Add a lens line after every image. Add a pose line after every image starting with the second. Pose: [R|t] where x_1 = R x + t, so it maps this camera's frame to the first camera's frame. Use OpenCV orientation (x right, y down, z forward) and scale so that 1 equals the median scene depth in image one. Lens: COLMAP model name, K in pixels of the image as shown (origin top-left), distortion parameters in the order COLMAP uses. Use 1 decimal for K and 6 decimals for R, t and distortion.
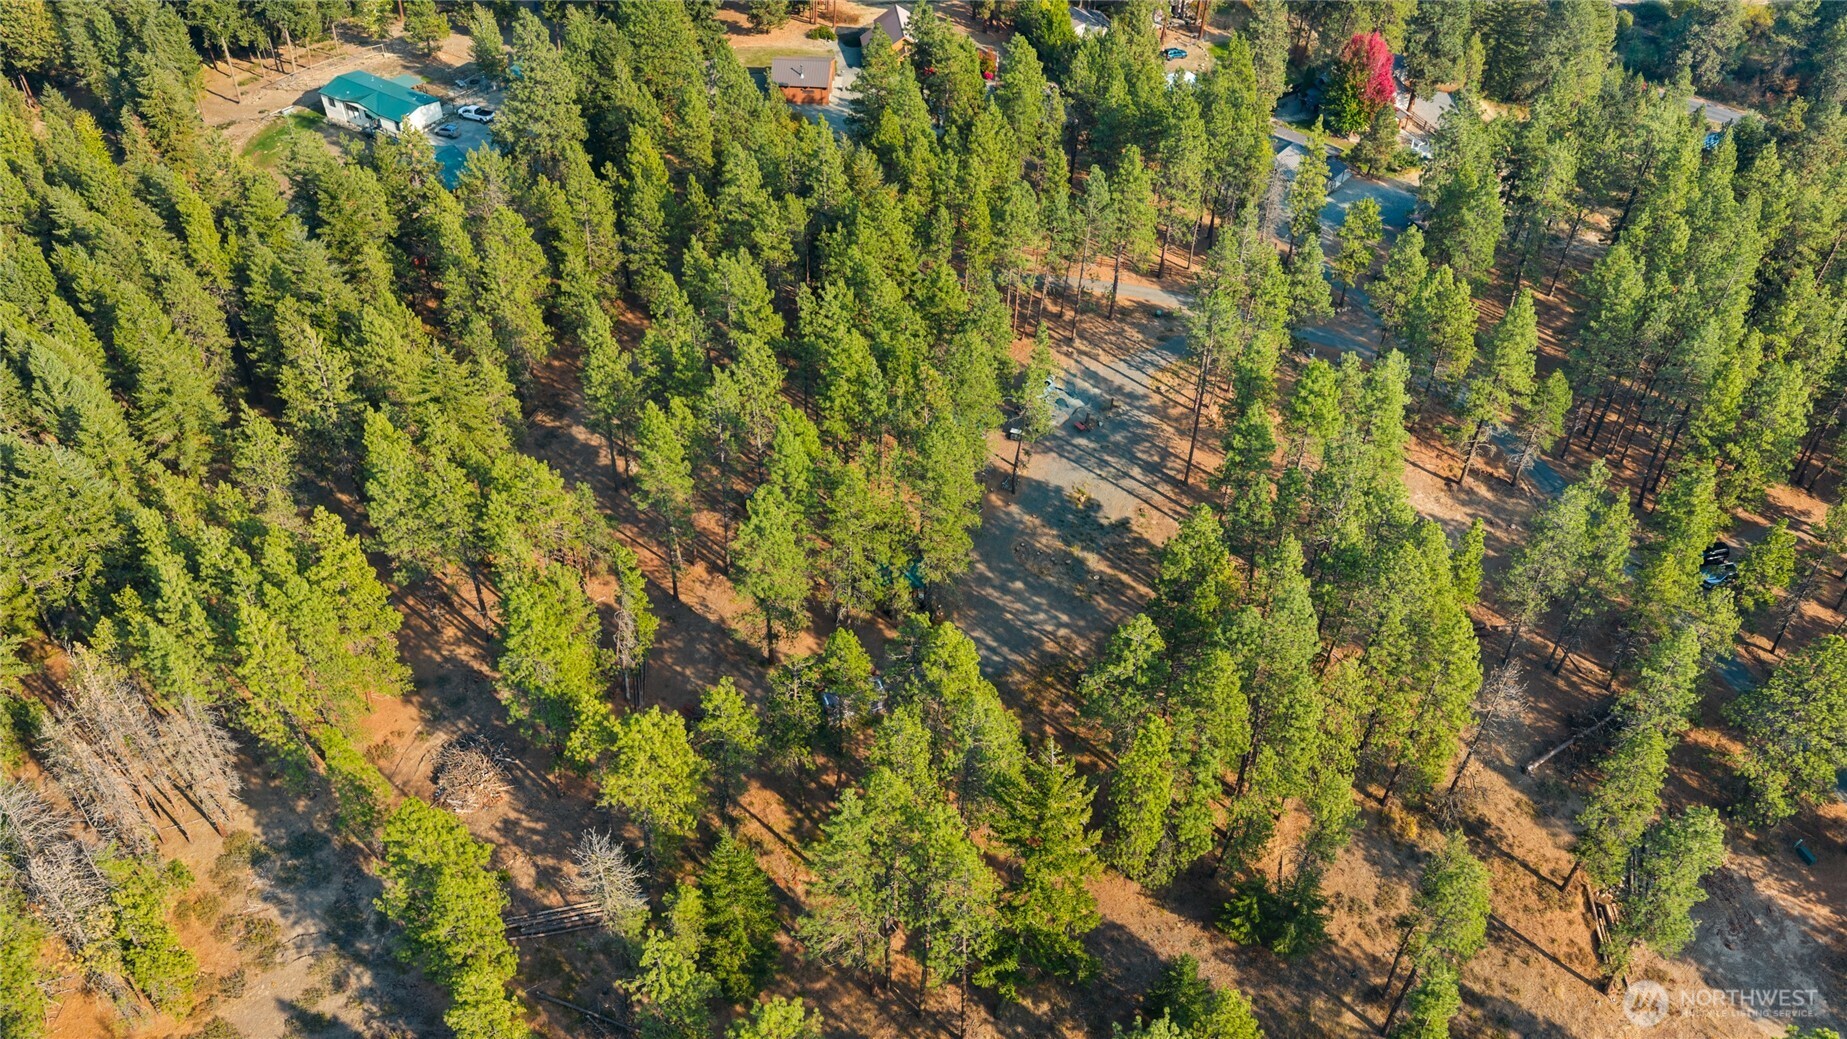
lens RADIAL K [[1446.2, 0, 923.5], [0, 1446.2, 519.5], [0, 0, 1]] dist [0.065301, -0.062764]
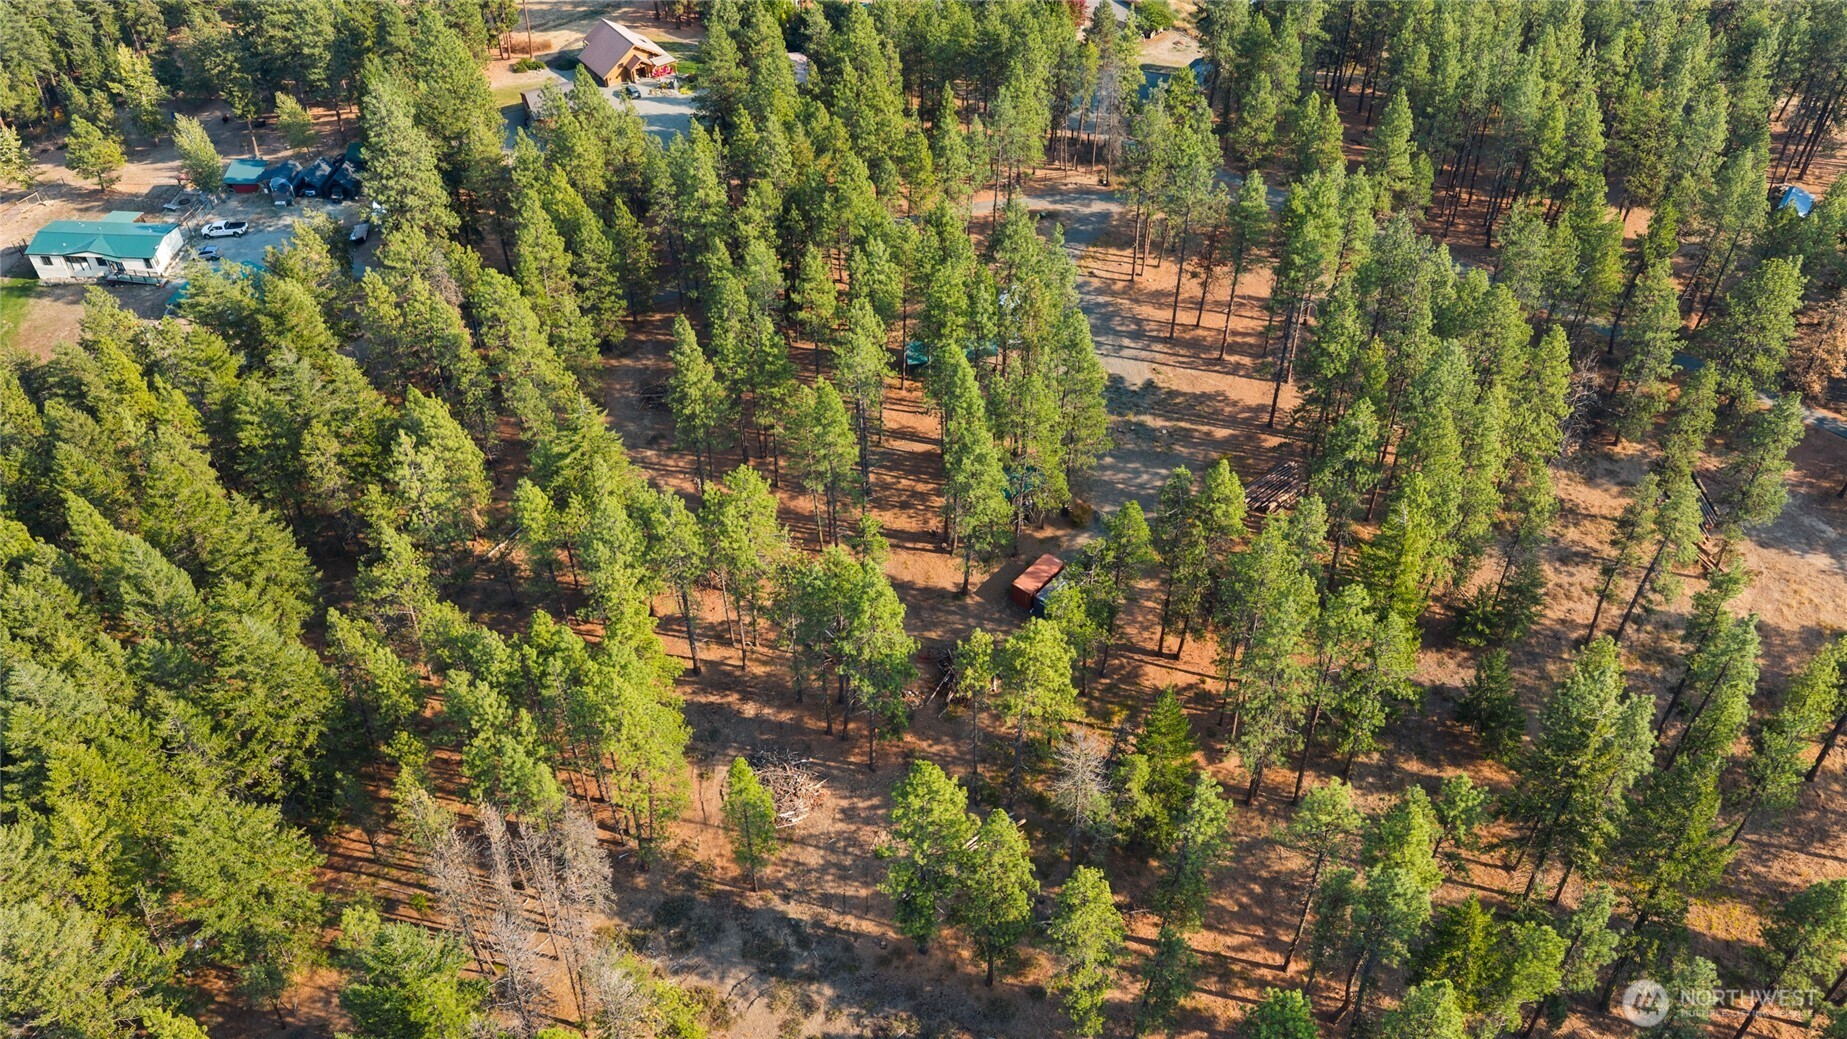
lens RADIAL K [[1446.2, 0, 923.5], [0, 1446.2, 519.5], [0, 0, 1]] dist [0.065301, -0.062764]
pose [[0.887304, -0.330009, 0.322157, -0.406905], [0.331420, 0.942039, 0.052182, -0.015126], [-0.320705, 0.060468, 0.945247, 0.010156]]
